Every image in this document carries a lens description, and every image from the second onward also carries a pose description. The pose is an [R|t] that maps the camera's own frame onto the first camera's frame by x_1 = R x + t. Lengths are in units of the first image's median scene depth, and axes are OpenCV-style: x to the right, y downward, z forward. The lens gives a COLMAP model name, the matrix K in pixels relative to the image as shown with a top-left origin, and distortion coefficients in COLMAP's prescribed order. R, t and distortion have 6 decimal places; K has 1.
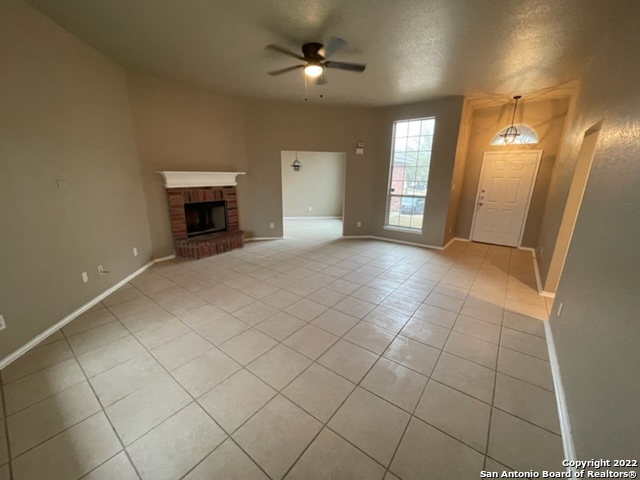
lens RADIAL K [[256.9, 0, 318.7], [0, 256.9, 242.5], [0, 0, 1]] dist [-0.002967, 0.000336]
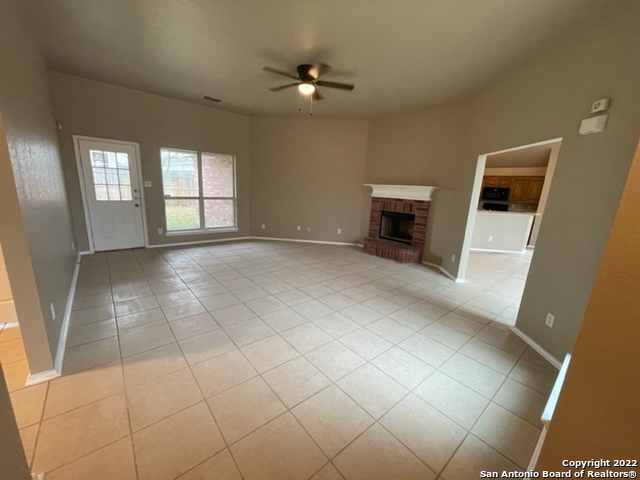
lens RADIAL K [[256.9, 0, 318.7], [0, 256.9, 242.5], [0, 0, 1]] dist [-0.002967, 0.000336]
pose [[-0.216658, 0.187193, -0.958133, 0.714511], [-0.299774, 0.921272, 0.247778, -0.209237], [0.929083, 0.340906, -0.143485, 0.881279]]
